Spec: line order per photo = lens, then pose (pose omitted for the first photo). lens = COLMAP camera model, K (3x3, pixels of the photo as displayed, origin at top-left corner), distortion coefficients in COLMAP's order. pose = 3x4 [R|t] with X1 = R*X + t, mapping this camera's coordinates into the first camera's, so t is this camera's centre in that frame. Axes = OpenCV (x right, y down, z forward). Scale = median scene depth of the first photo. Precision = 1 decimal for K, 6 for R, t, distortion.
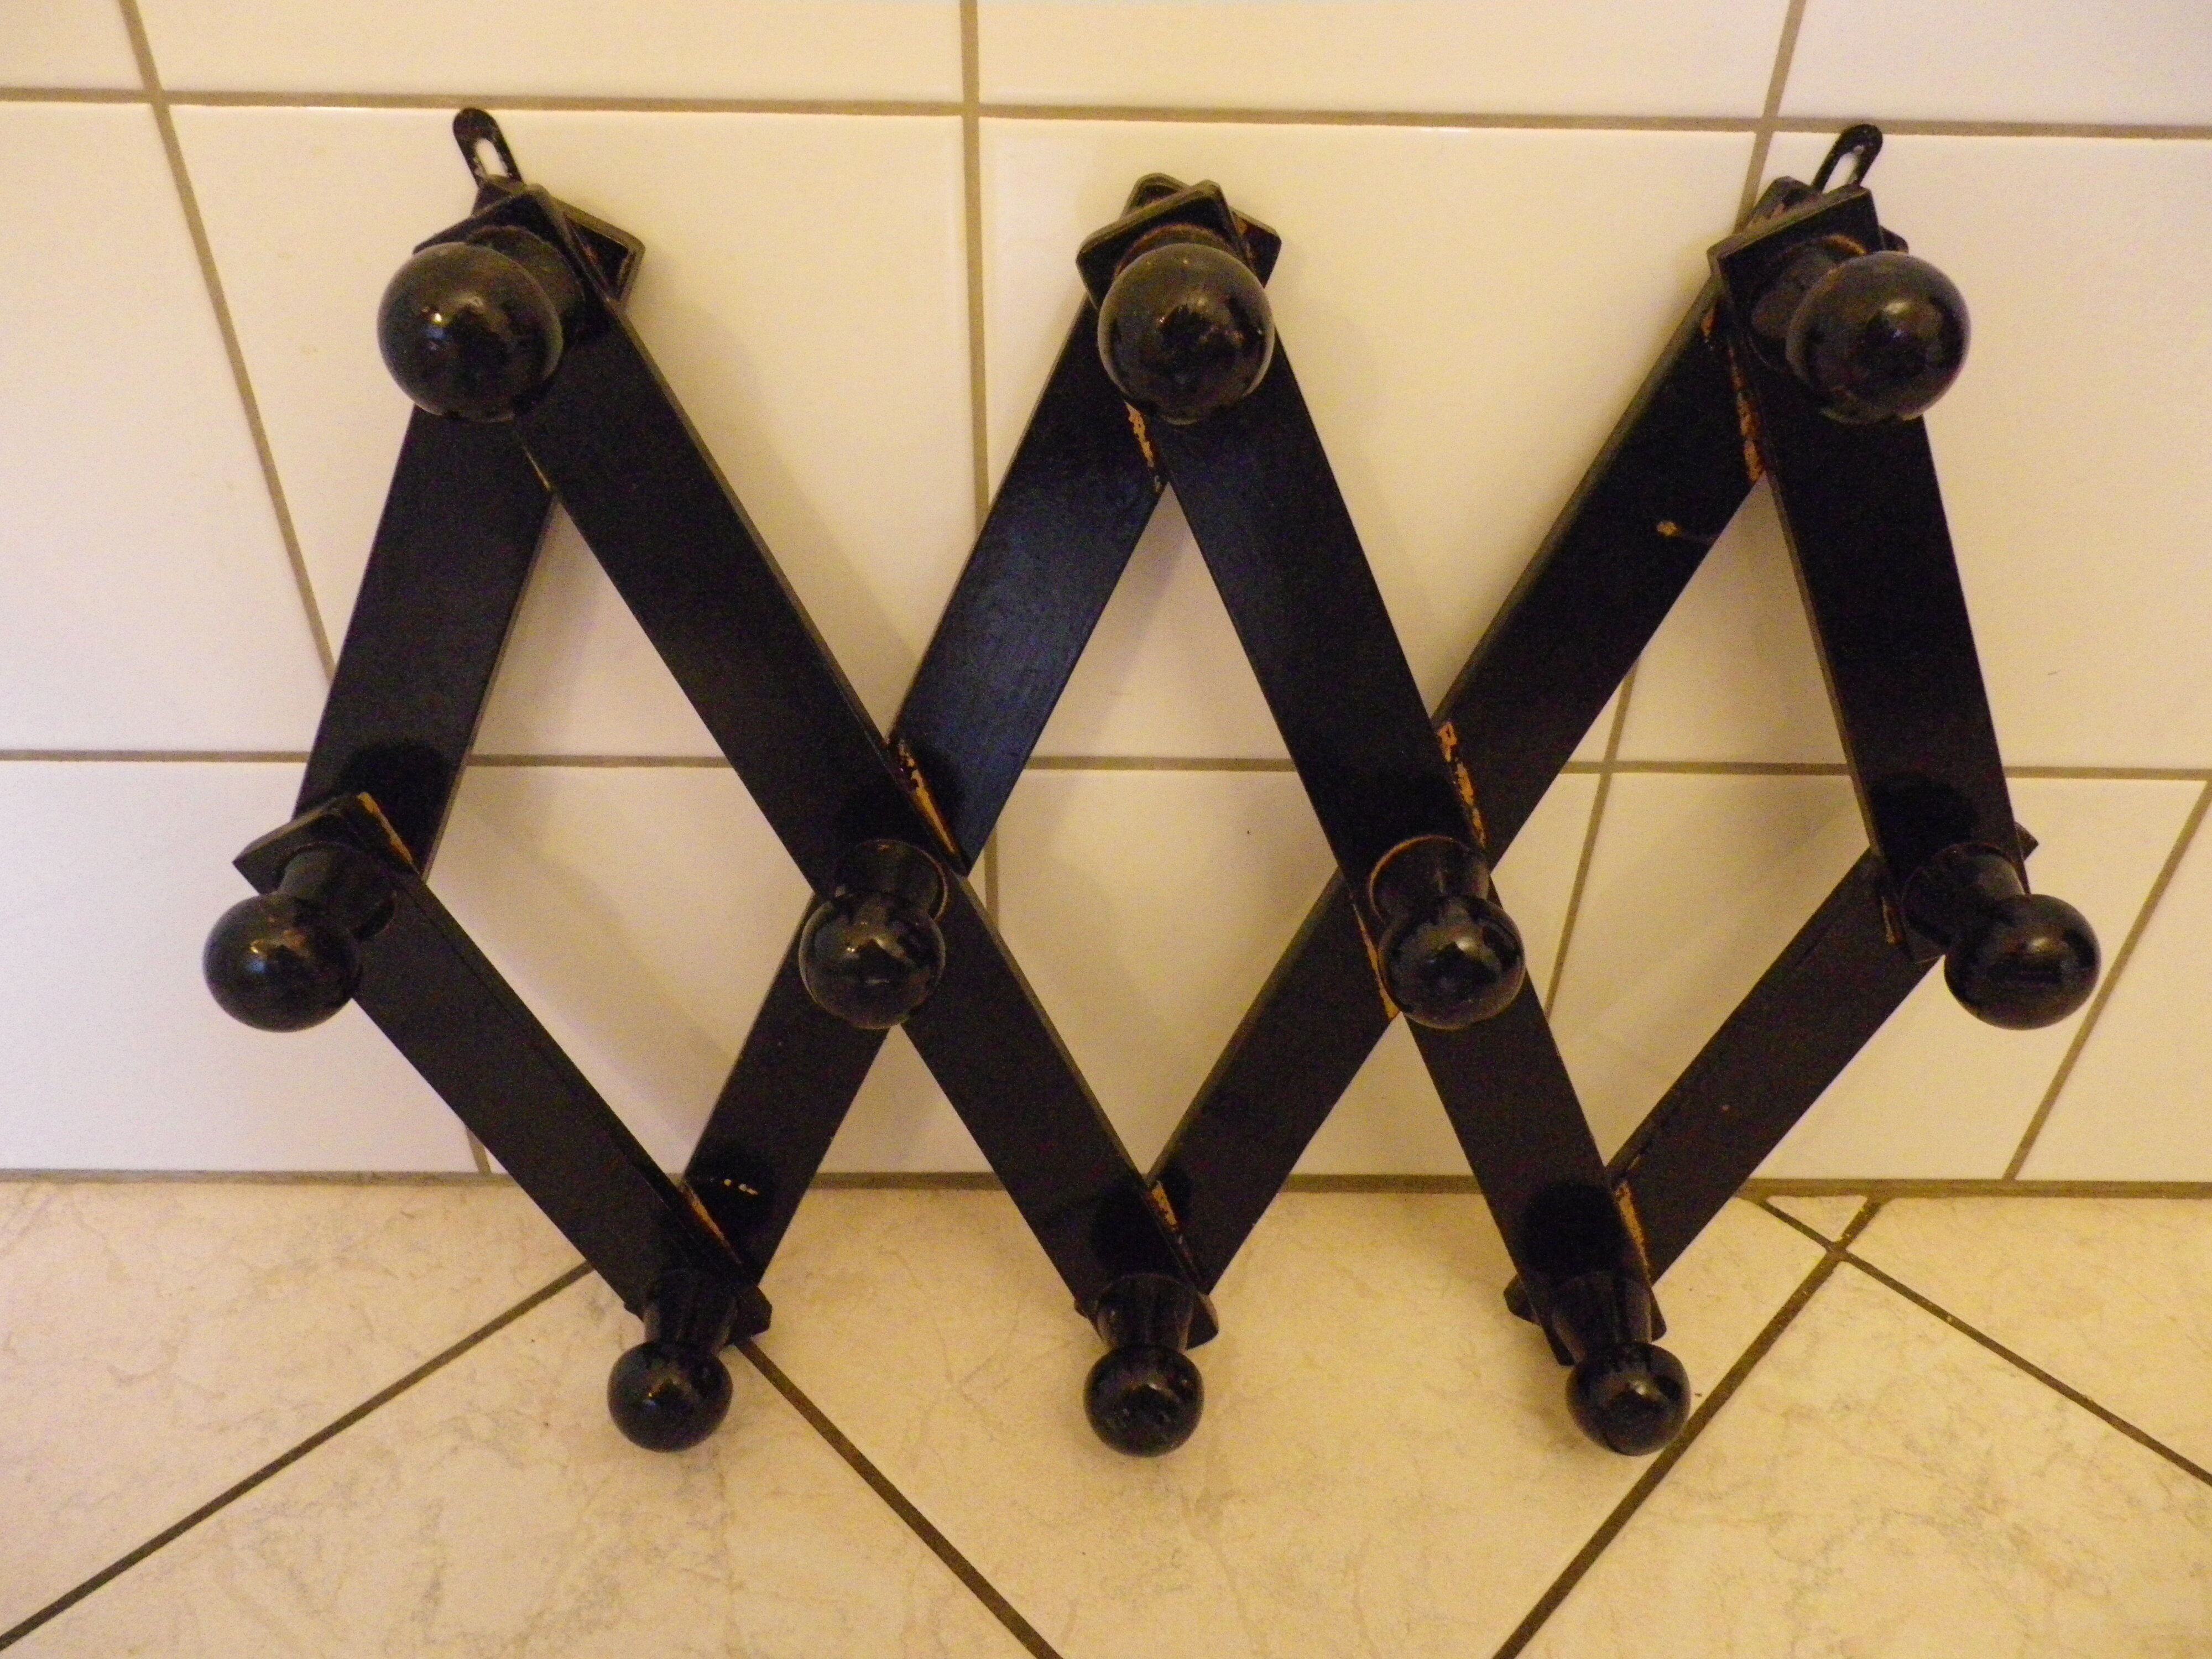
lens RADIAL K [[1707.5, 0, 1104.7], [0, 1707.5, 821.1], [0, 0, 1]] dist [0.003538, 0.003066]
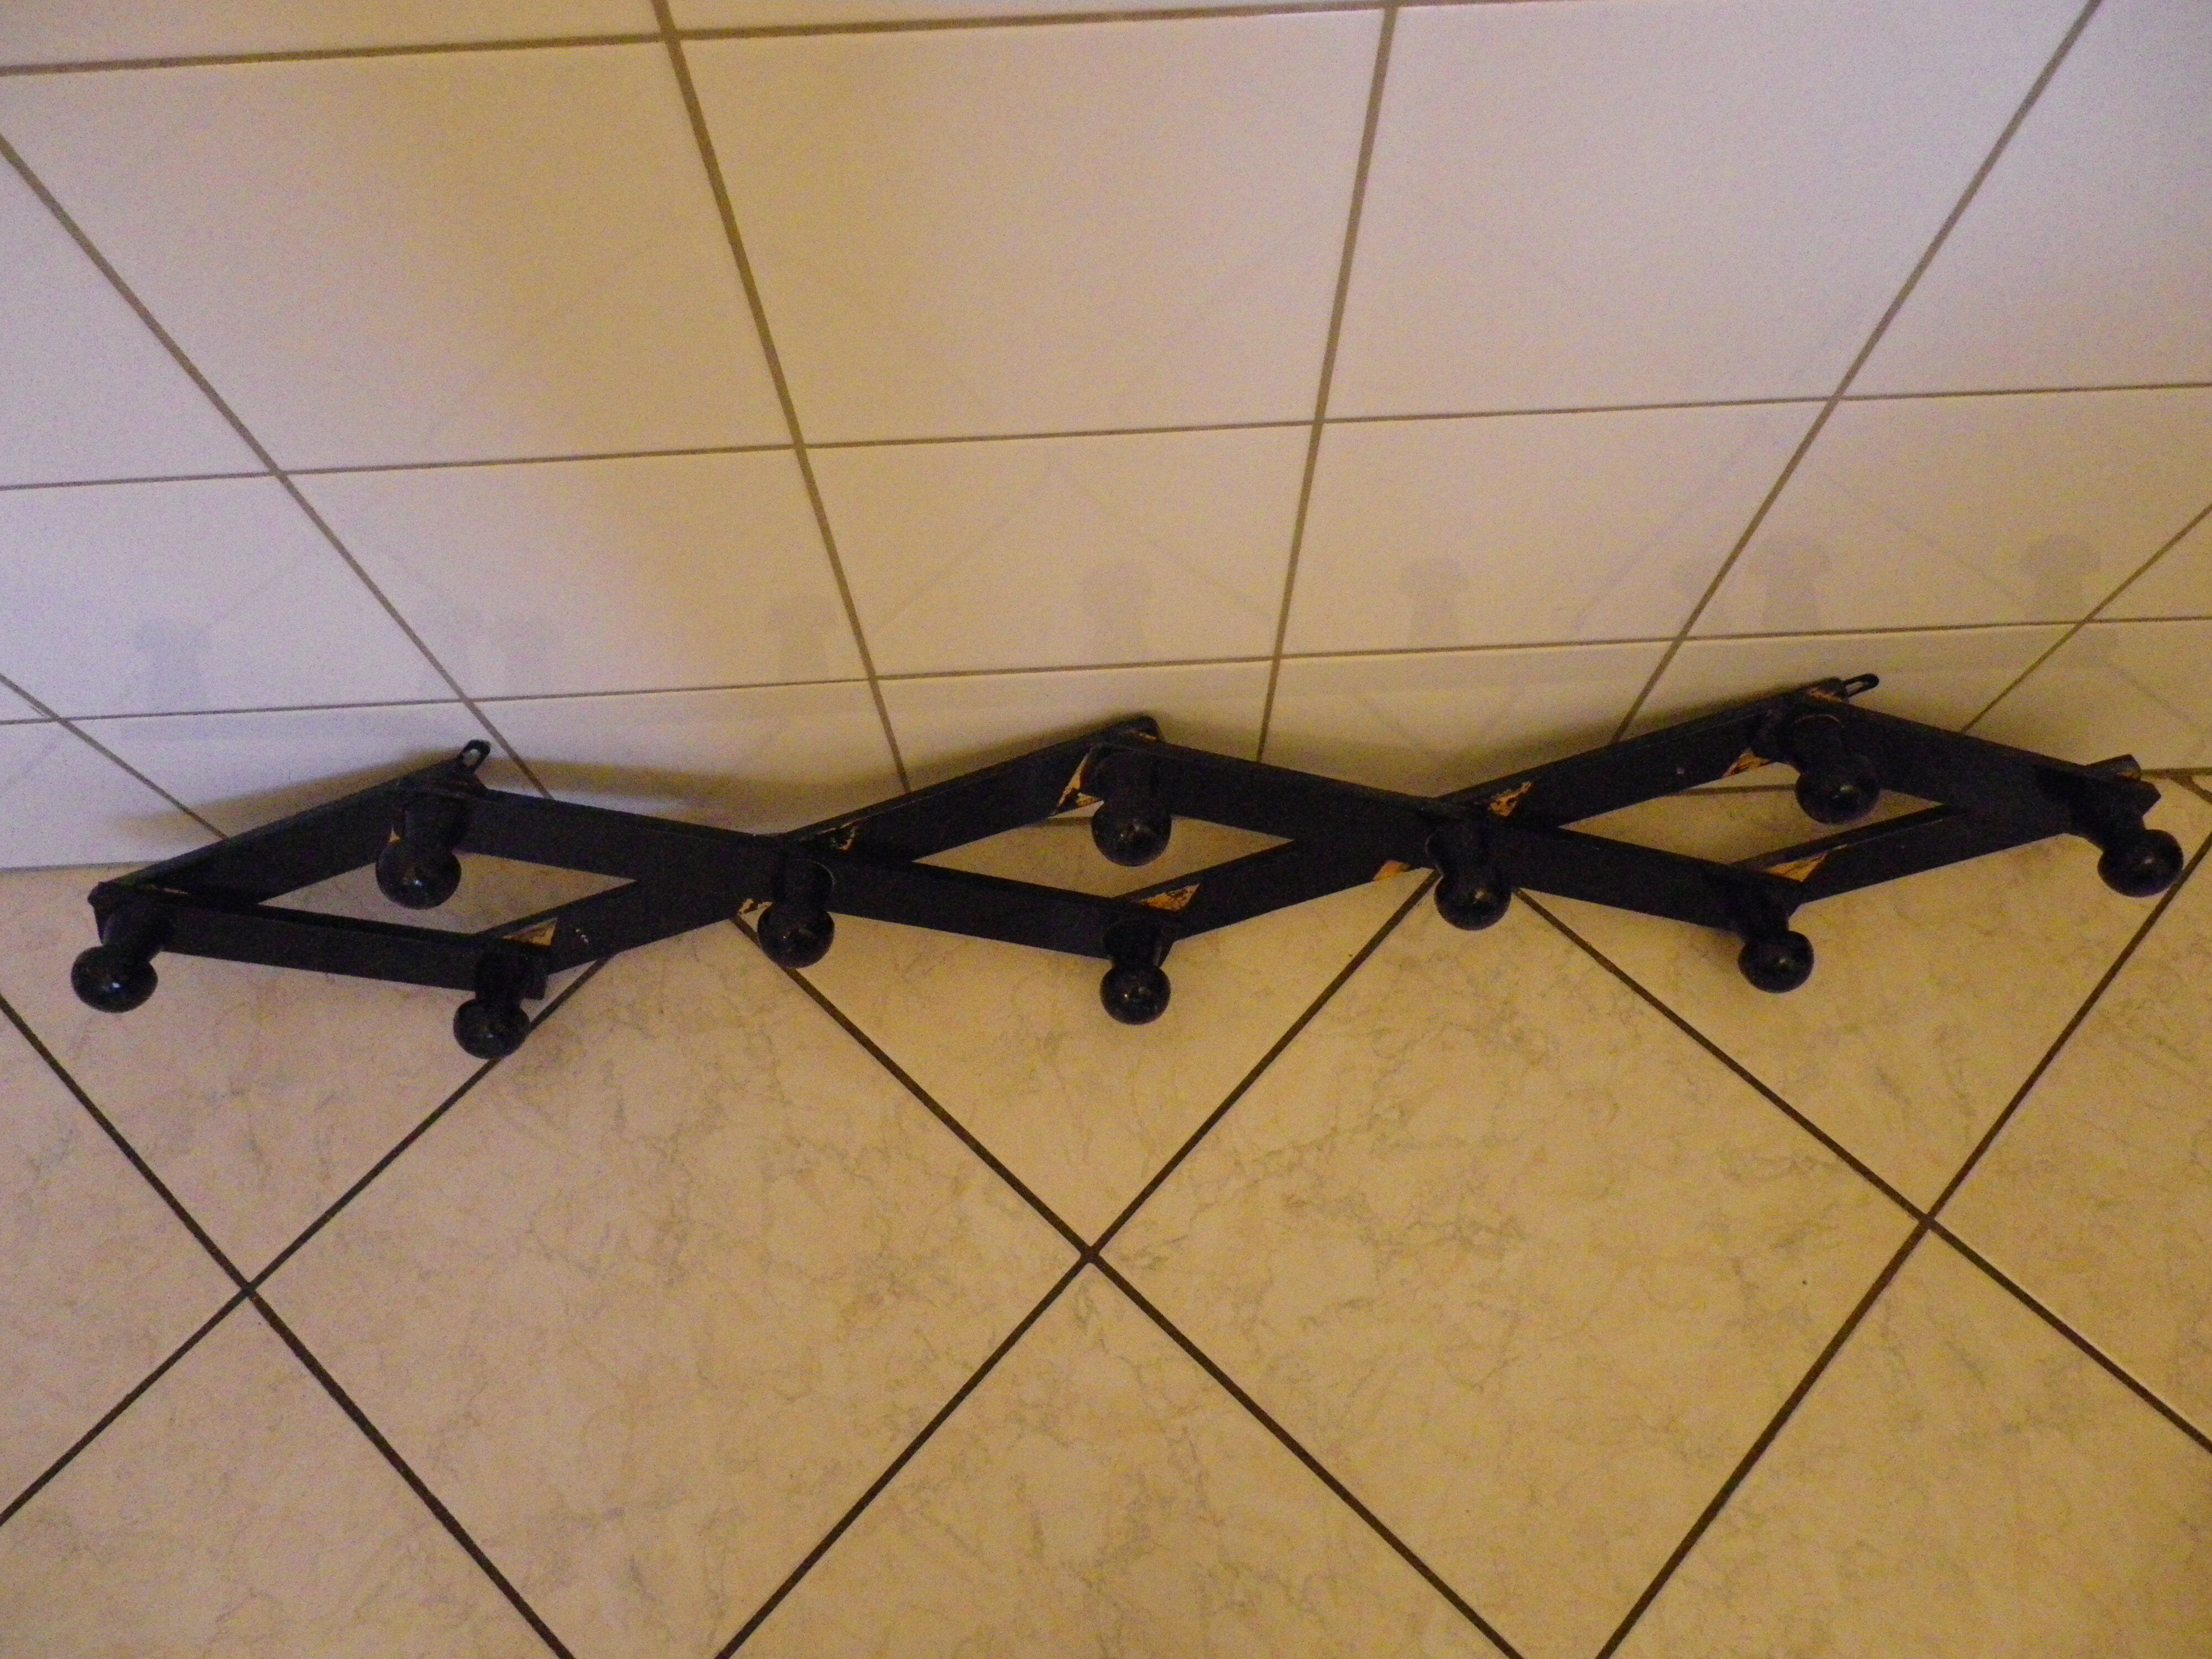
lens RADIAL K [[1707.5, 0, 1110.4], [0, 1707.5, 827.1], [0, 0, 1]] dist [0.003538, 0.003066]
pose [[0.998866, -0.045180, -0.015024, 0.155555], [0.046548, 0.860243, 0.507756, -0.660954], [-0.010016, -0.507879, 0.861370, -0.380365]]
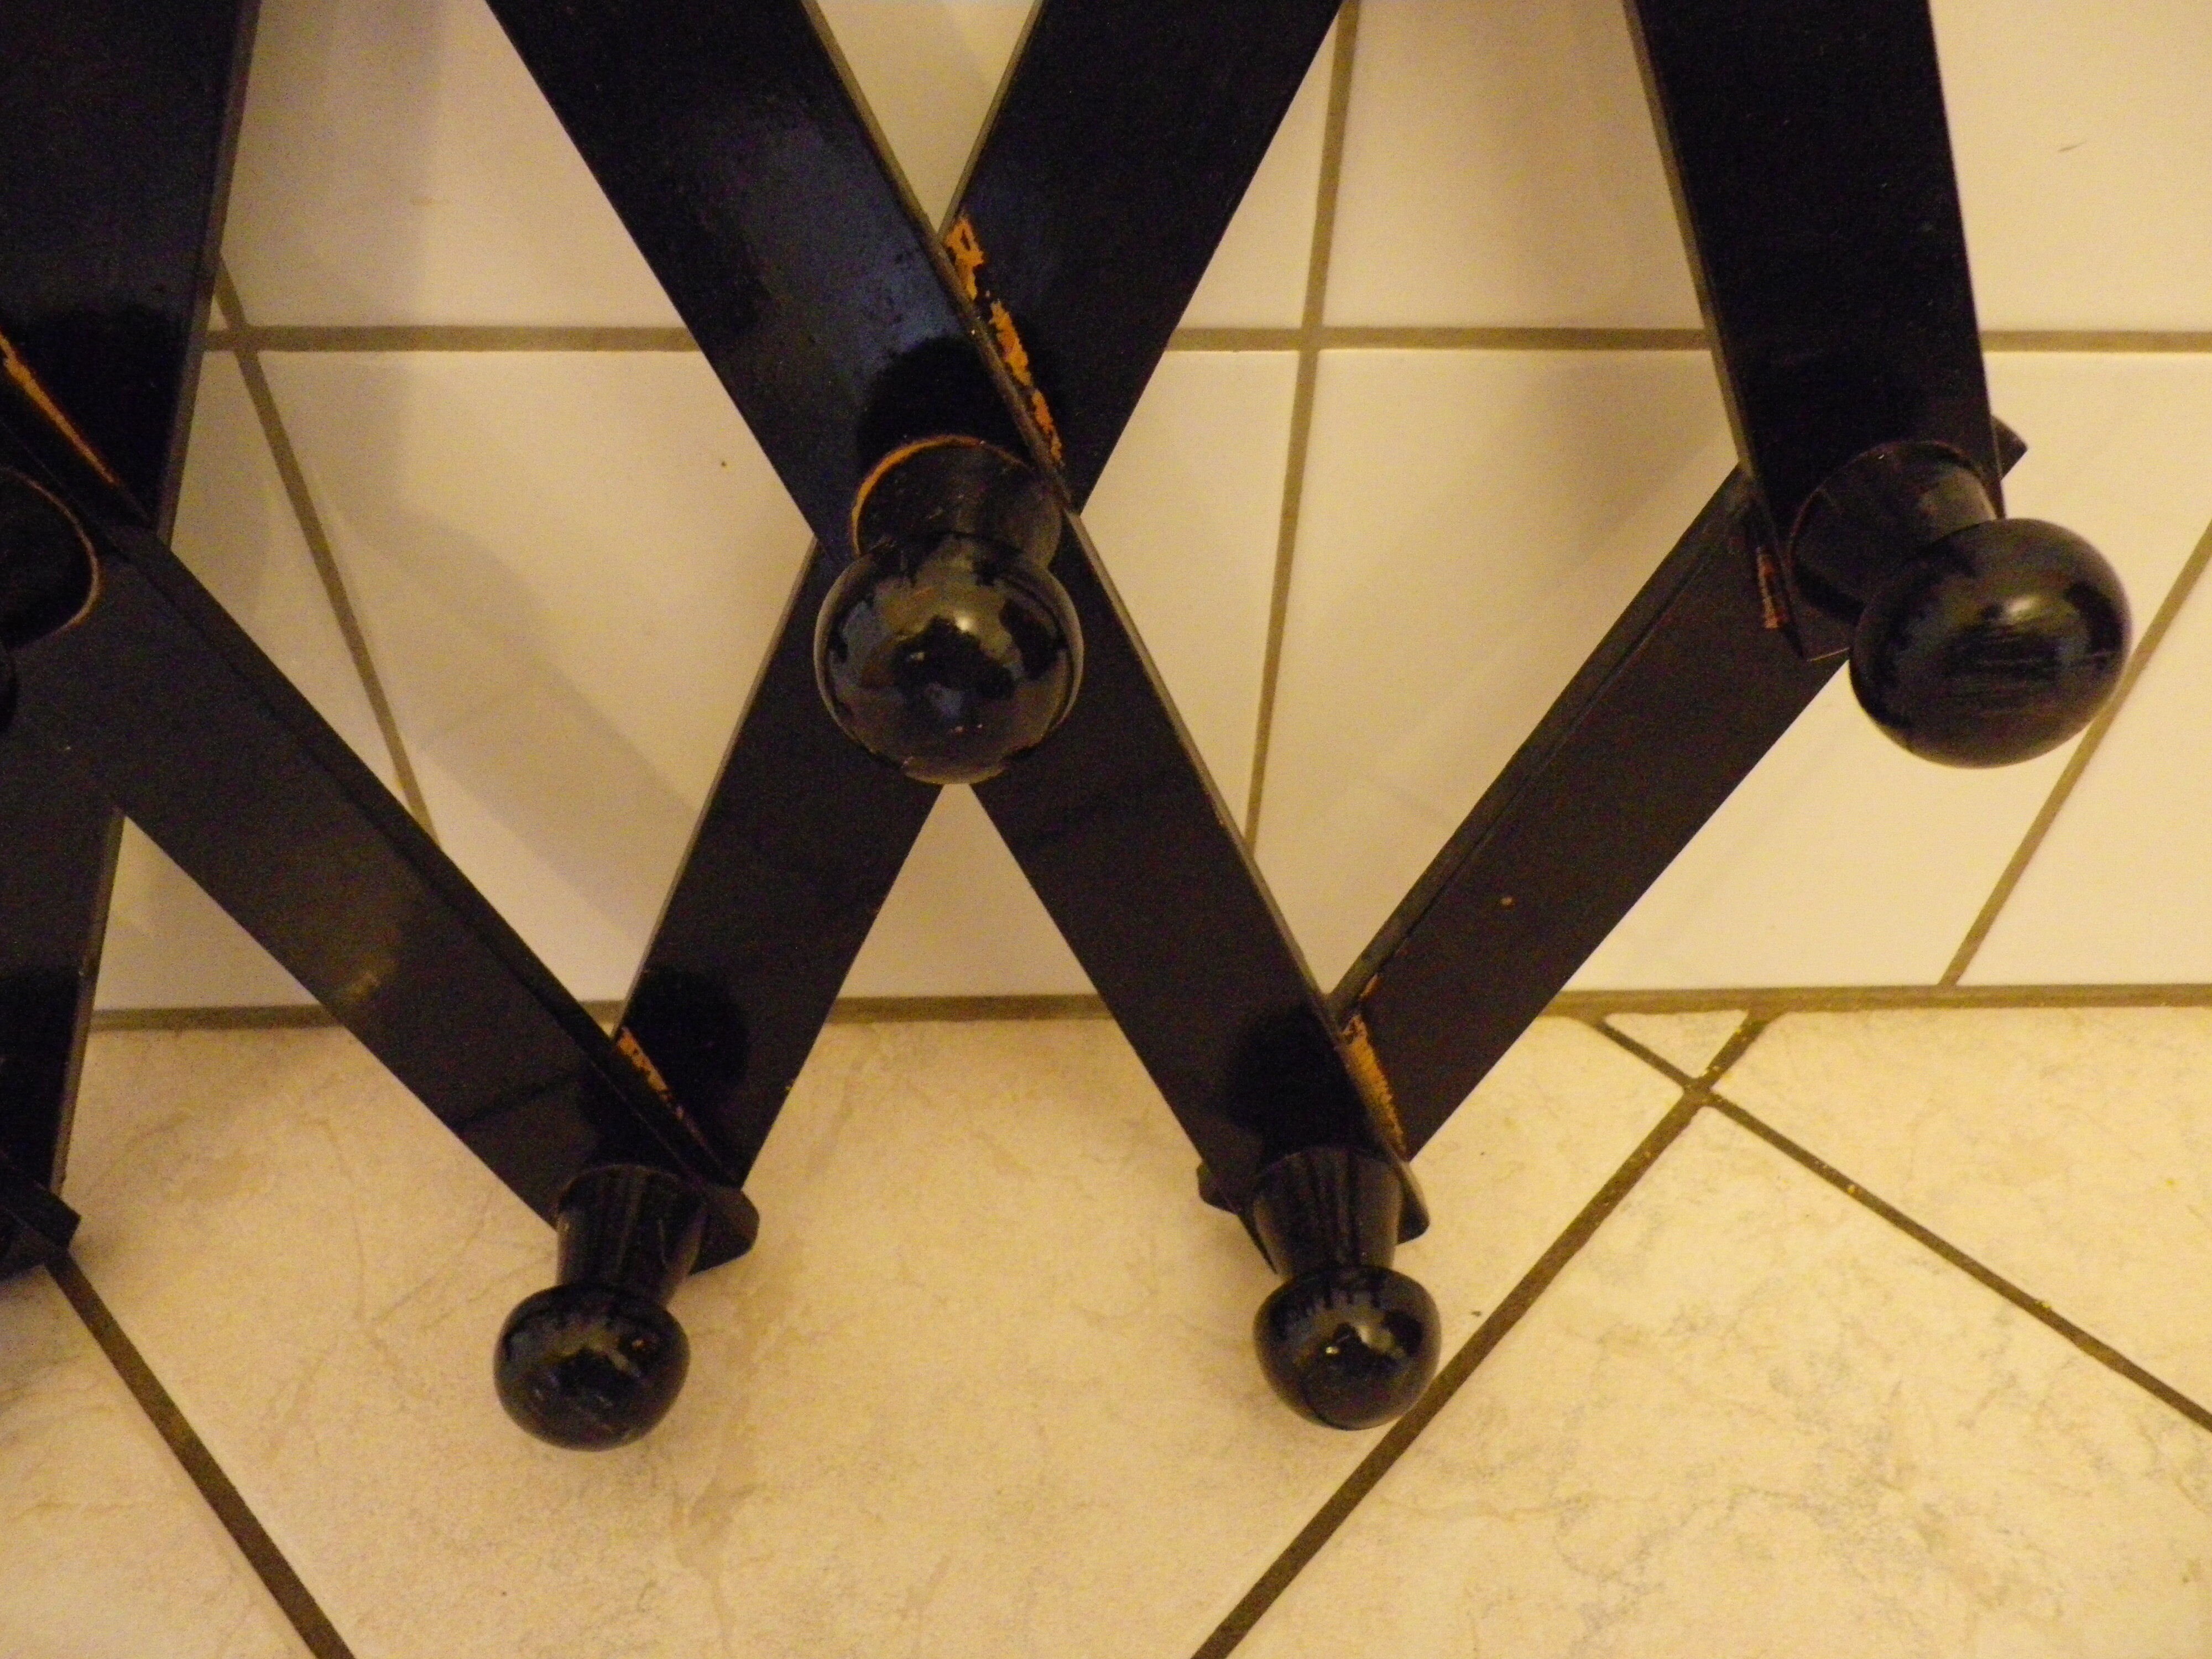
lens RADIAL K [[1707.5, 0, 1104.2], [0, 1707.5, 817.8], [0, 0, 1]] dist [0.003538, 0.003066]
pose [[0.999742, -0.014832, 0.017174, 0.203083], [0.012344, 0.990508, 0.136899, 0.048863], [-0.019041, -0.136652, 0.990436, 0.380512]]
